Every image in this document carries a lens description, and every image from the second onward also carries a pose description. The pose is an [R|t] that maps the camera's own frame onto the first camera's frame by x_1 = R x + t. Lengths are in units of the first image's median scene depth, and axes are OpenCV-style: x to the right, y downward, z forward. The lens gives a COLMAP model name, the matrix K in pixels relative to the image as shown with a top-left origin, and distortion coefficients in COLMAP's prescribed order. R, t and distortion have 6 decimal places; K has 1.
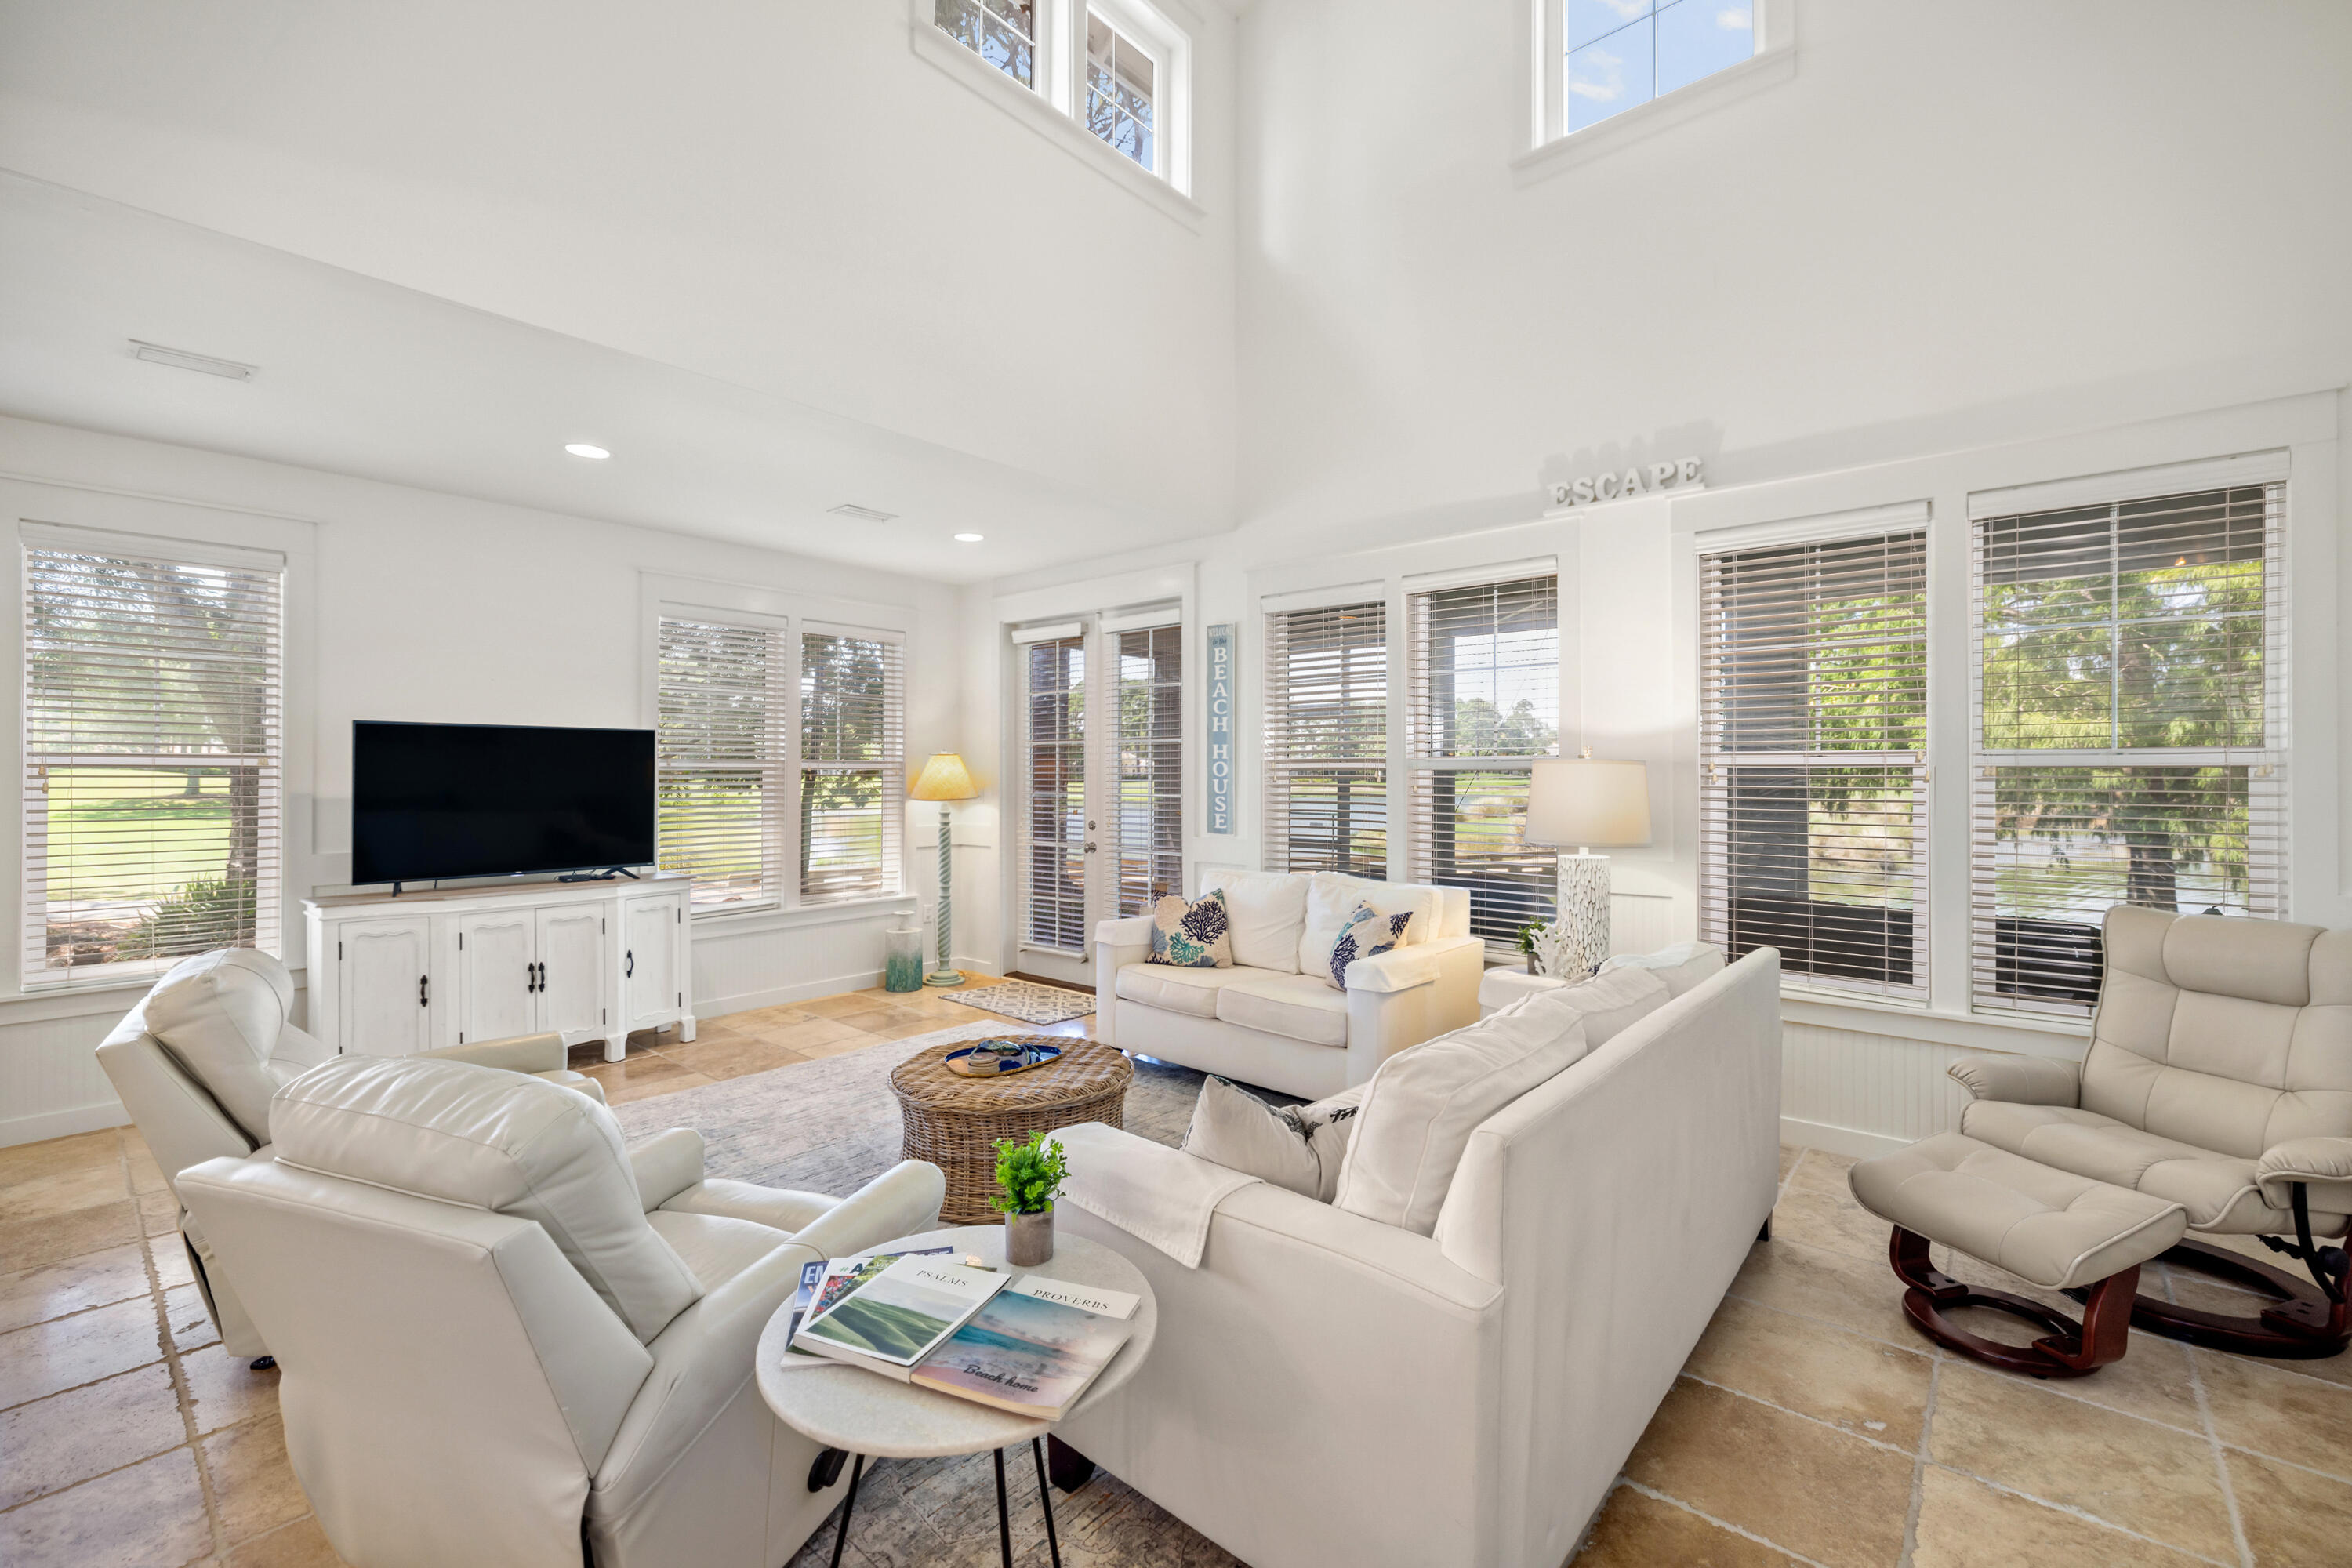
lens RADIAL K [[995.7, 0, 1182.7], [0, 995.7, 764.6], [0, 0, 1]] dist [-0.008903, 0.002471]
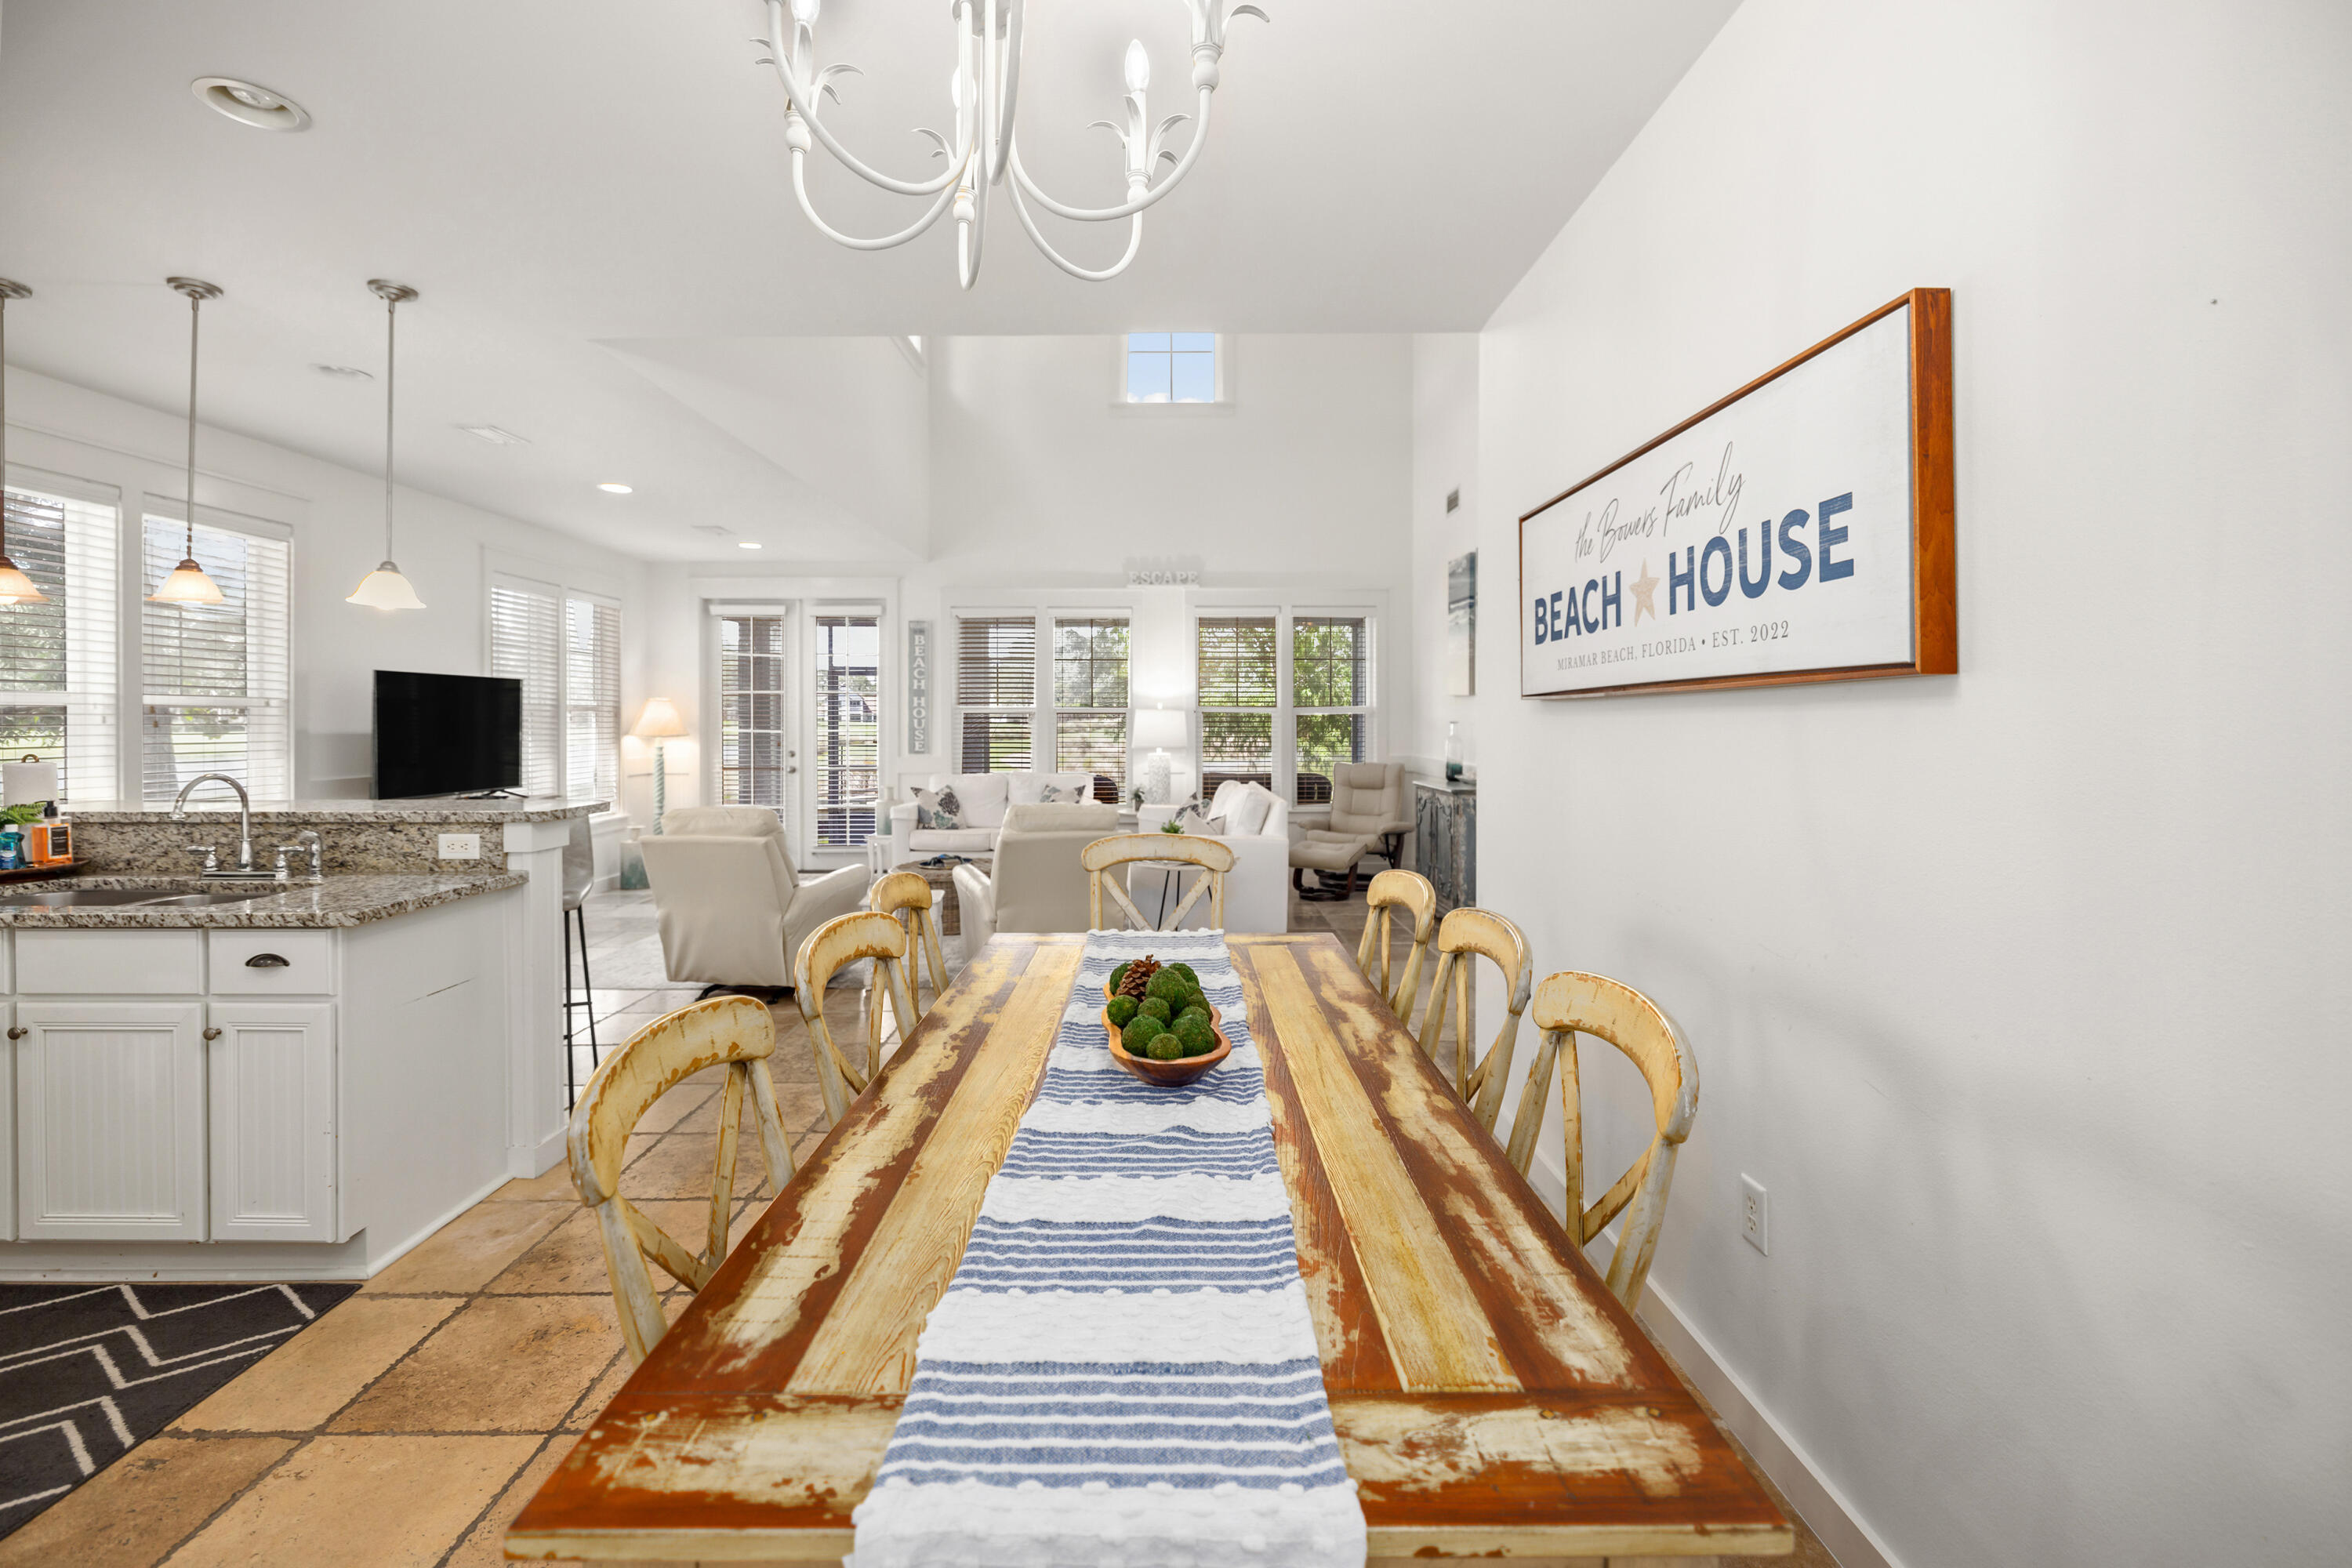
lens RADIAL K [[995.7, 0, 1169.7], [0, 995.7, 732.2], [0, 0, 1]] dist [-0.008903, 0.002471]
pose [[0.750699, -0.007932, 0.660596, -0.710428], [-0.005676, 0.999814, 0.018456, 0.004058], [-0.660619, -0.017605, 0.750515, -0.449504]]
